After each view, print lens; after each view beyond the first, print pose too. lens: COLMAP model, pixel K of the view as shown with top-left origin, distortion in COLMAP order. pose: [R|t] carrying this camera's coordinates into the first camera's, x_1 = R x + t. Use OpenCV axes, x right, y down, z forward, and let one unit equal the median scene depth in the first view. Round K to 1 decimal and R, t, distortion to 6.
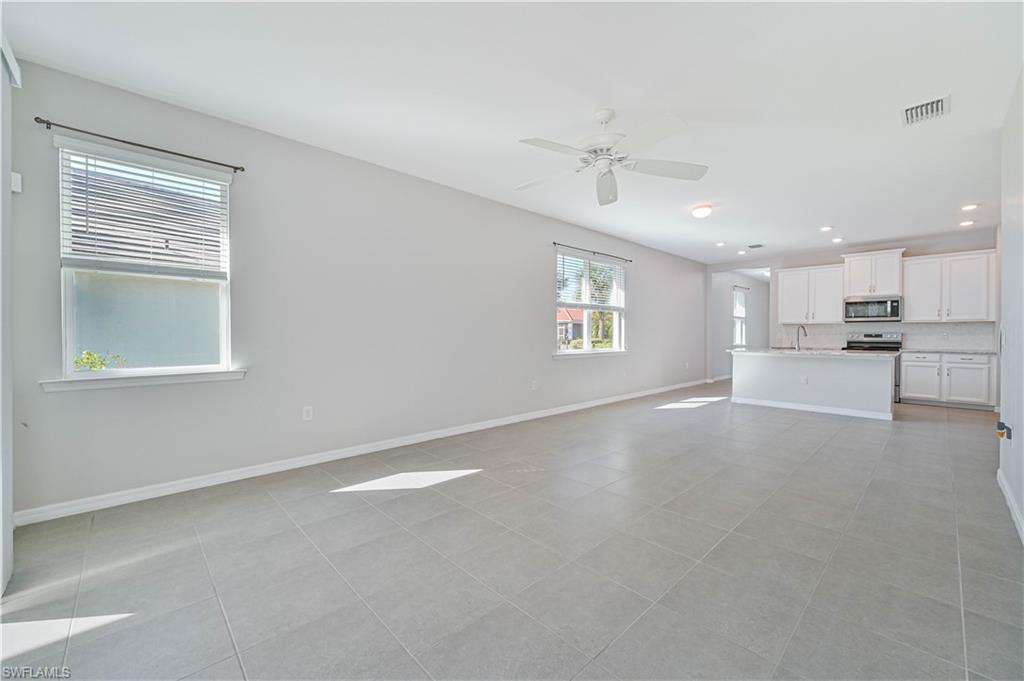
lens RADIAL K [[405.8, 0, 514.3], [0, 405.8, 336.1], [0, 0, 1]] dist [-0.001094, 0.000009]
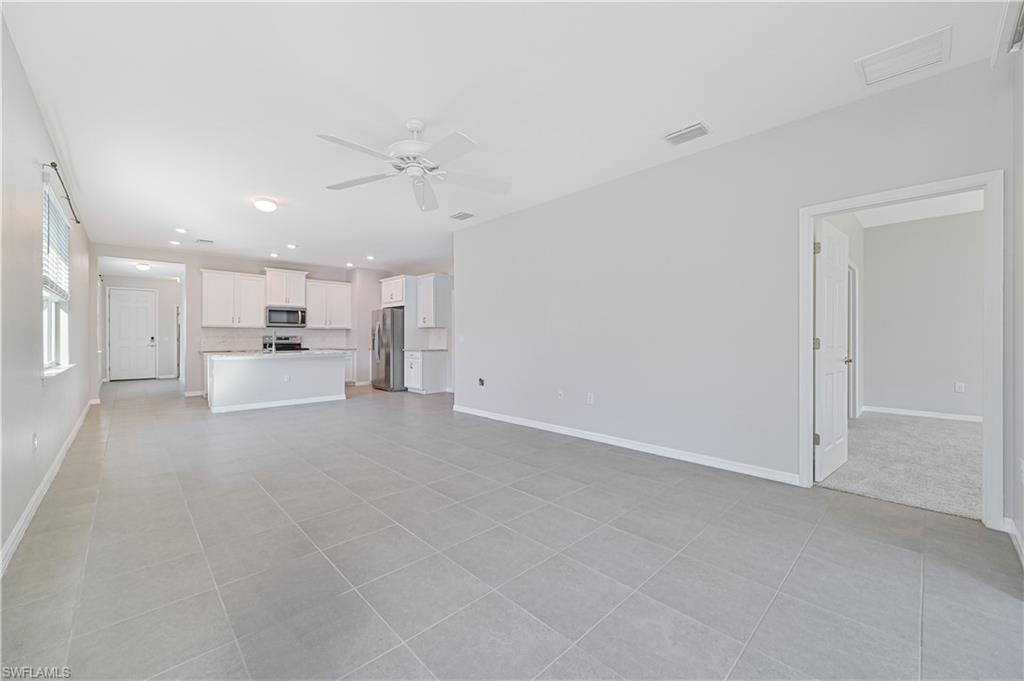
lens RADIAL K [[405.8, 0, 514.3], [0, 405.8, 336.1], [0, 0, 1]] dist [-0.001094, 0.000009]
pose [[-0.008932, 0.002071, 0.999958, -0.359839], [0.007862, 0.999967, -0.002001, -0.000428], [-0.999929, 0.007844, -0.008948, 0.335209]]
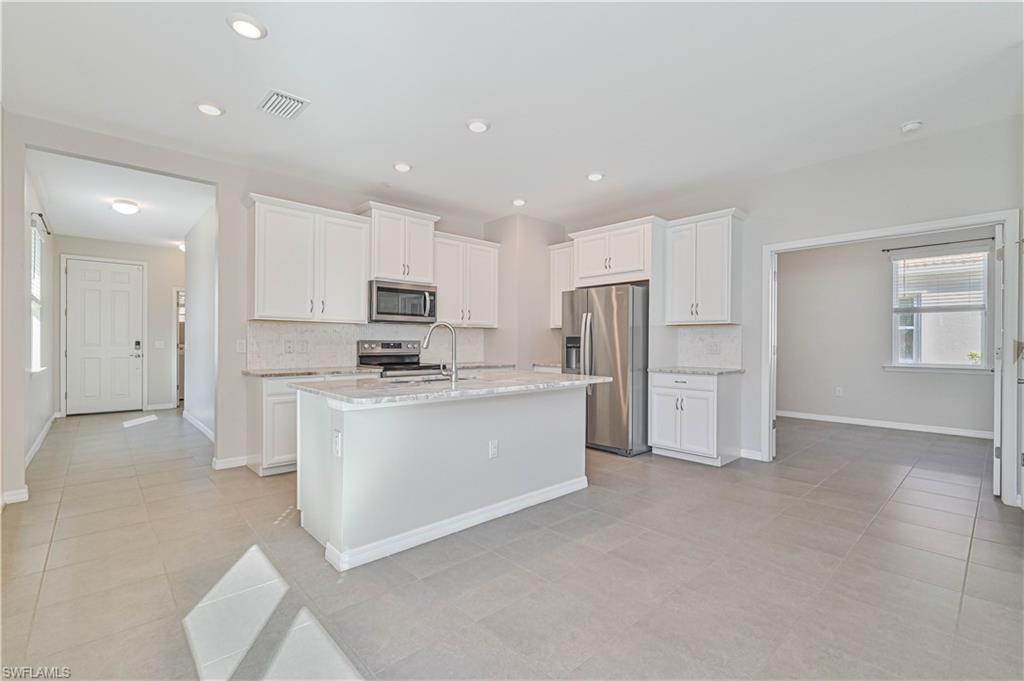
lens RADIAL K [[453.7, 0, 512.0], [0, 453.7, 340.5], [0, 0, 1]] dist [0.002107, 0.000677]
pose [[0.016128, 0.005837, 0.999853, 0.198121], [0.002909, 0.999978, -0.005884, -0.004178], [-0.999866, 0.003003, 0.016111, 0.852034]]
